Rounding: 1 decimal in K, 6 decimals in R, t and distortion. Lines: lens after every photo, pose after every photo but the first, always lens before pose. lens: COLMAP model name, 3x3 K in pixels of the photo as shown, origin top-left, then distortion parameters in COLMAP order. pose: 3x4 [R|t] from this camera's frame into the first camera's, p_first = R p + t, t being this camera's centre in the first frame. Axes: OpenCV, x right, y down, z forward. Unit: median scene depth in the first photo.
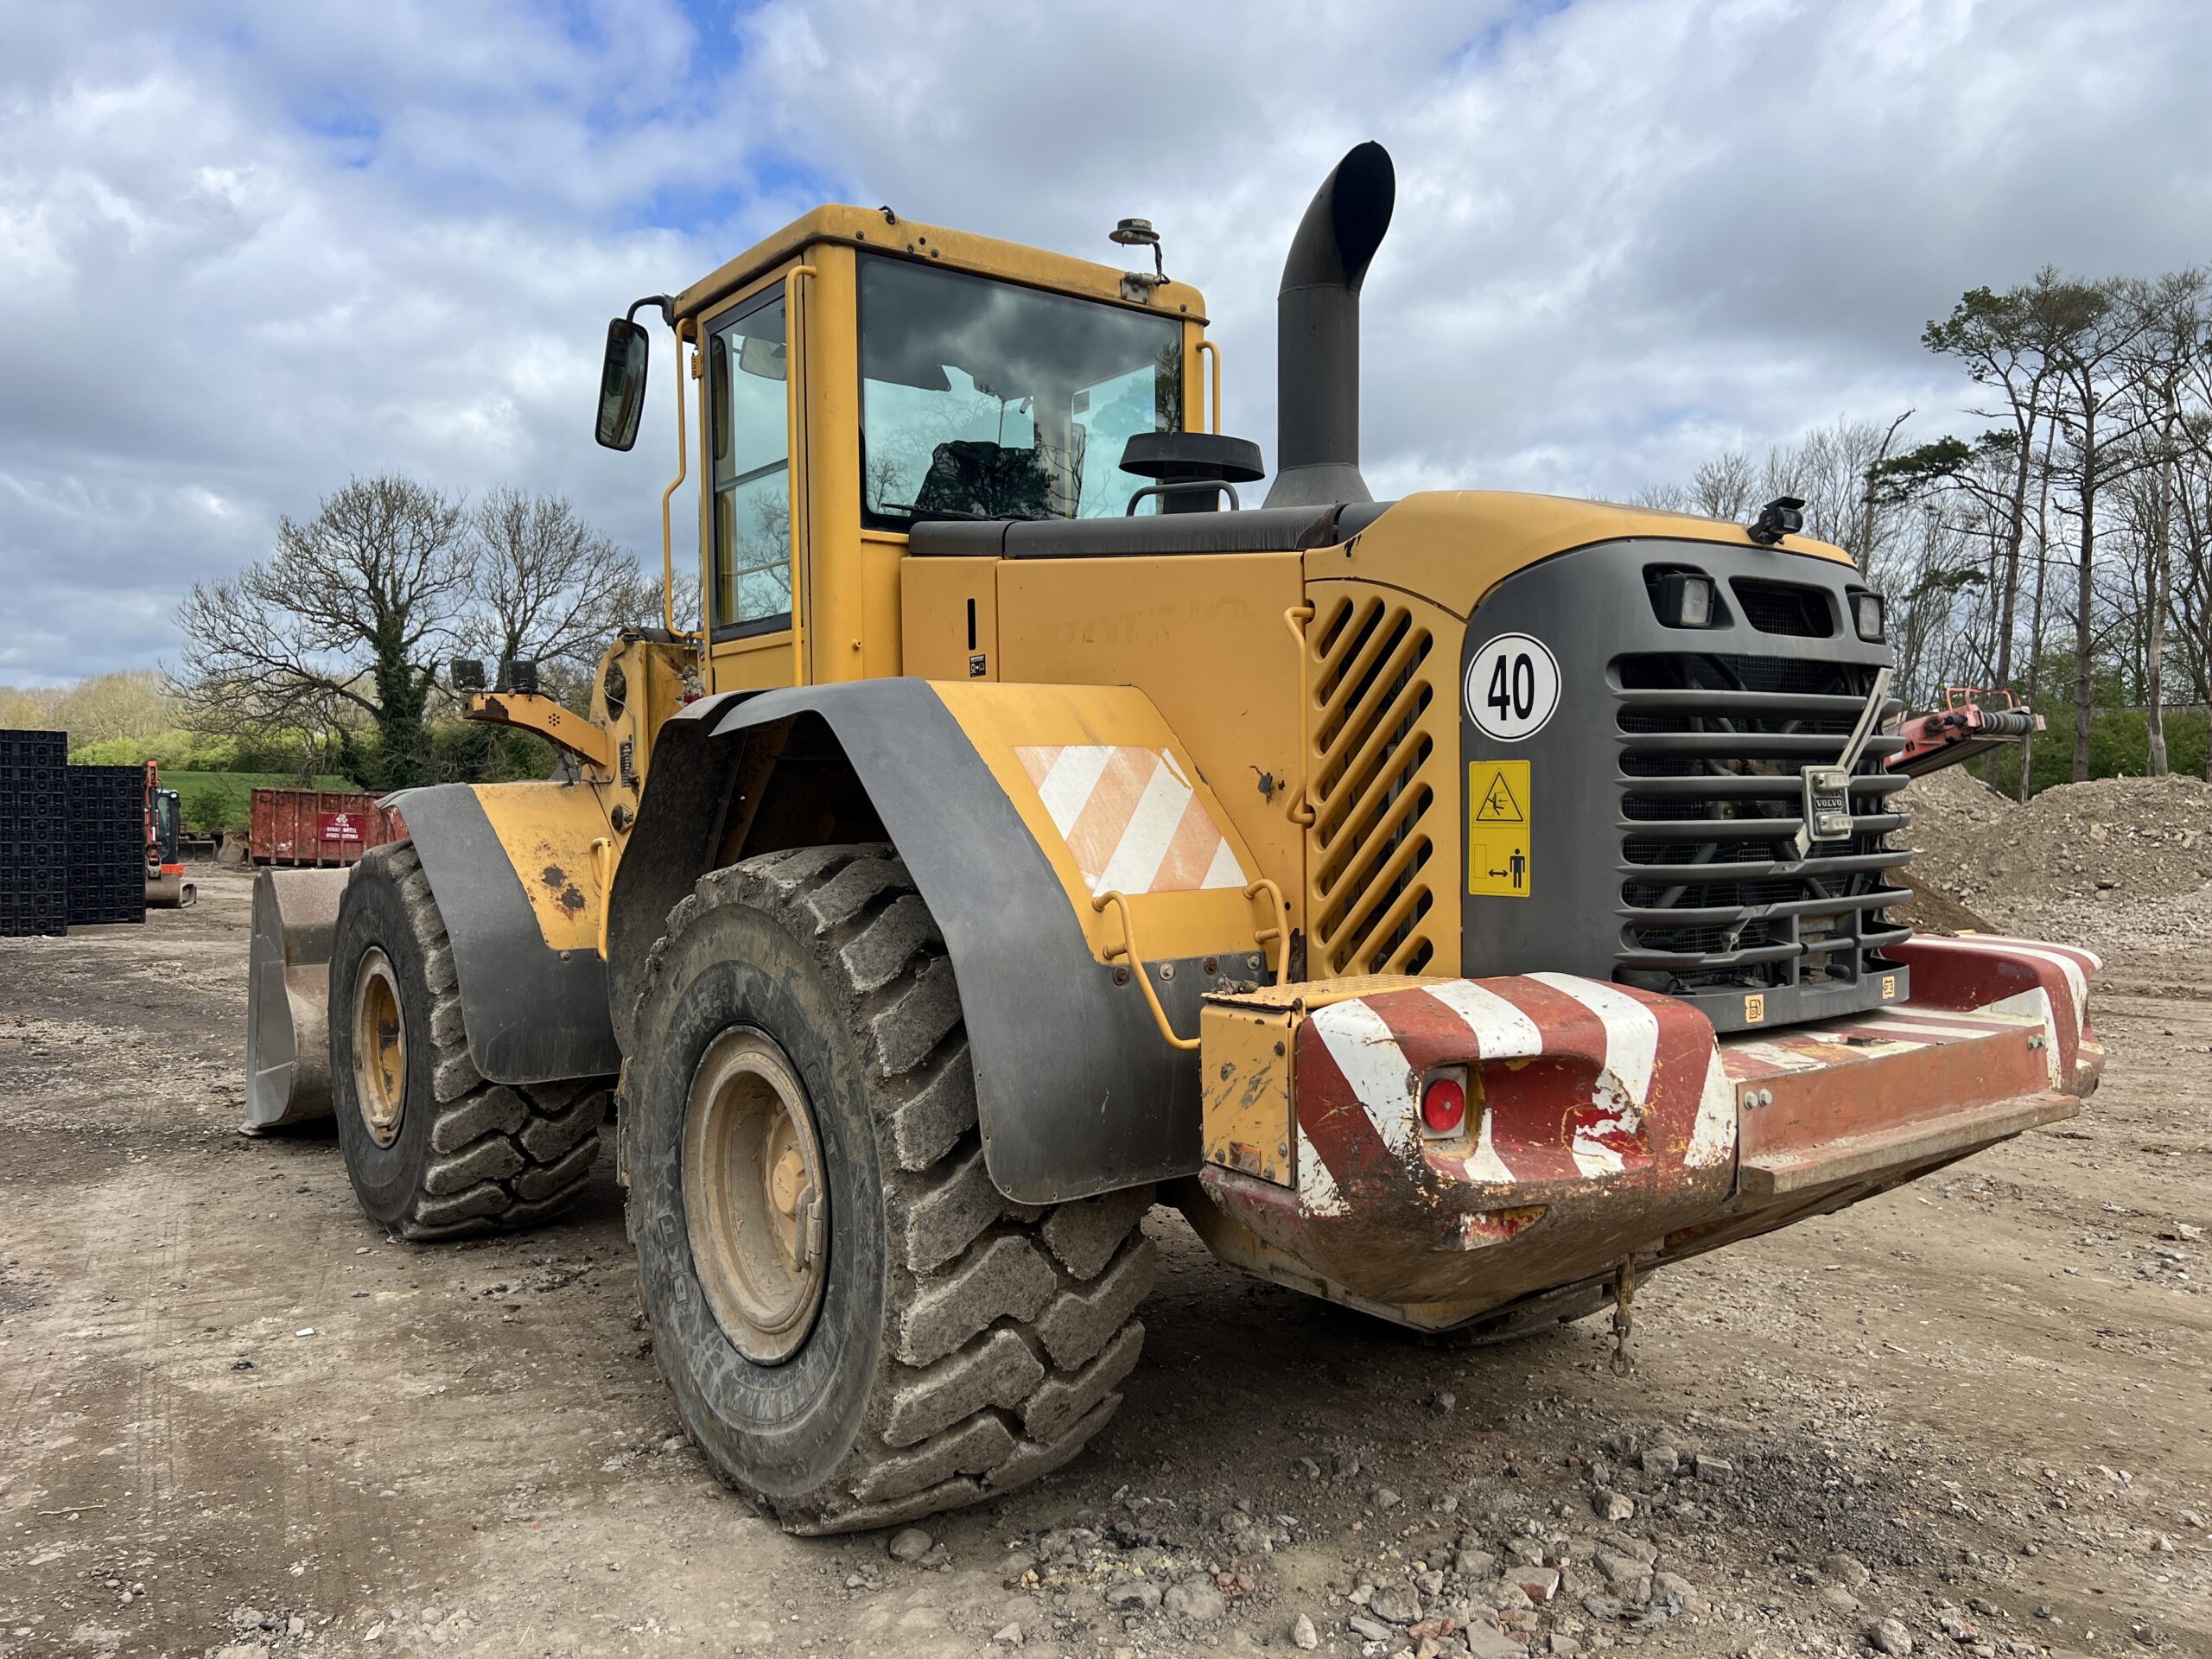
lens RADIAL K [[1650.9, 0, 1106.0], [0, 1650.9, 829.5], [0, 0, 1]] dist [0.046948, -0.071720]
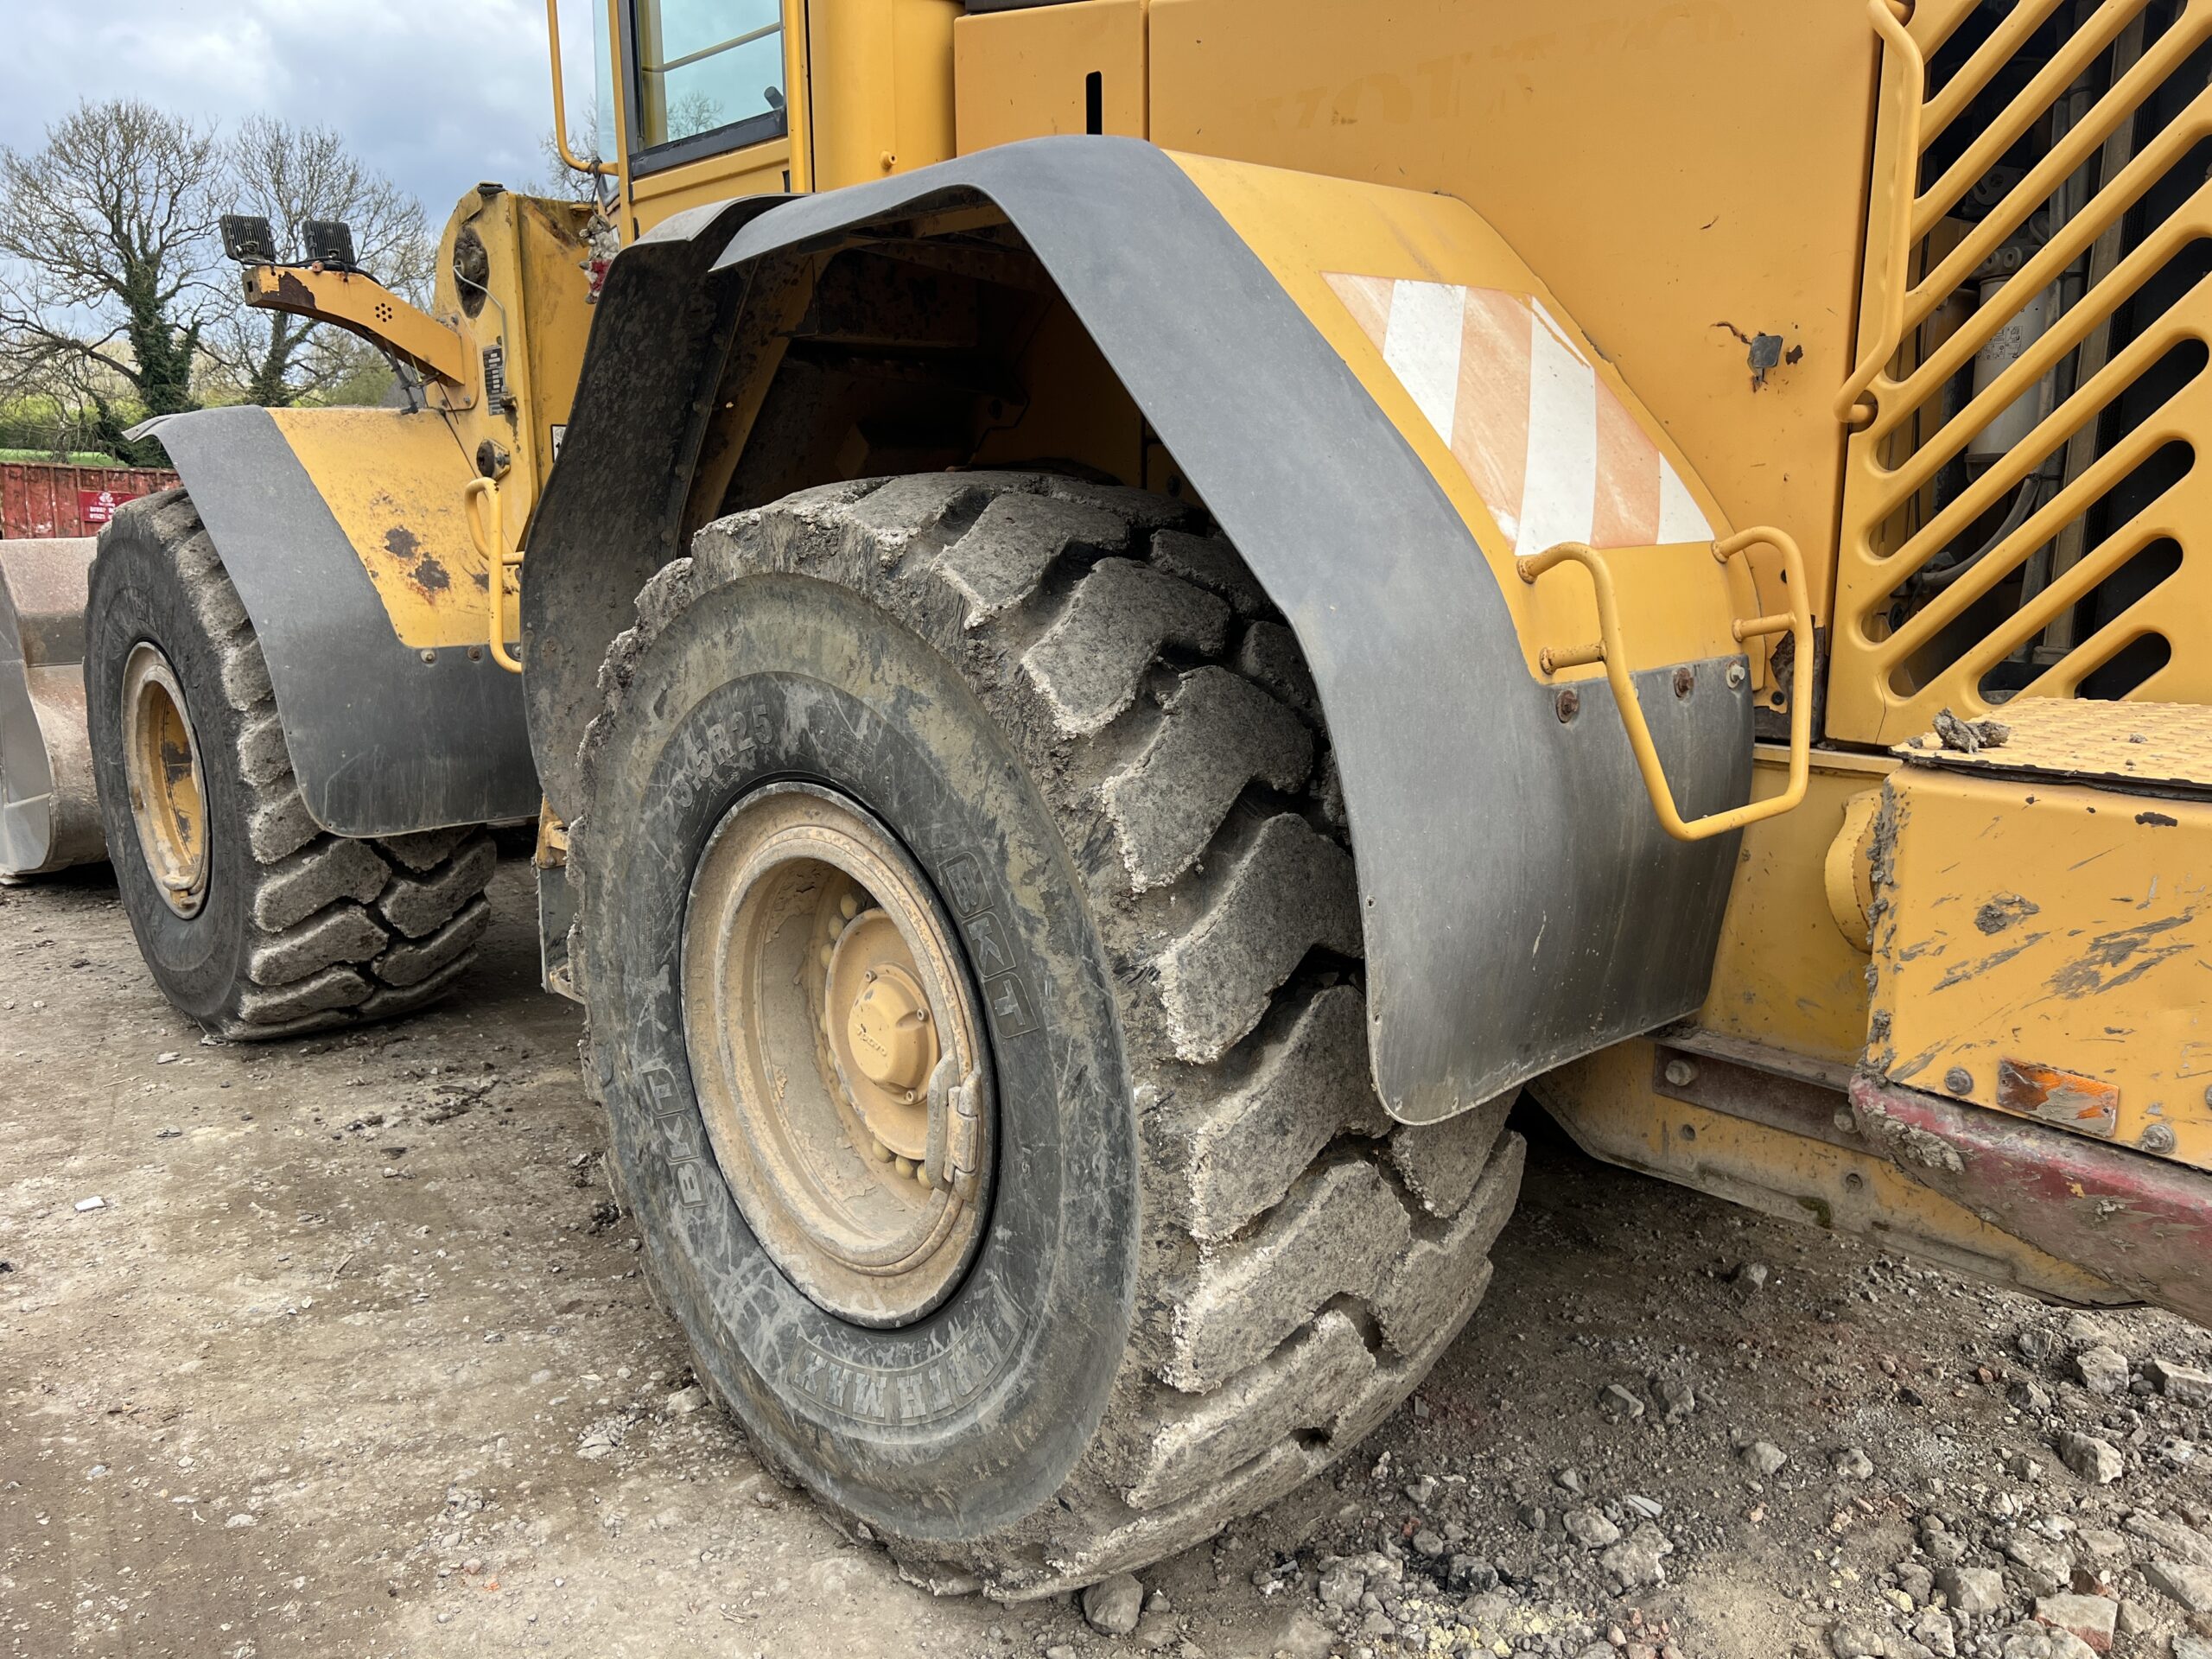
lens RADIAL K [[1695.3, 0, 1106.0], [0, 1695.3, 829.5], [0, 0, 1]] dist [0.052565, -0.066958]
pose [[0.995989, -0.011454, 0.088737, -0.158690], [-0.004828, 0.983447, 0.181131, 0.023892], [-0.089343, -0.180833, 0.979447, 0.380646]]
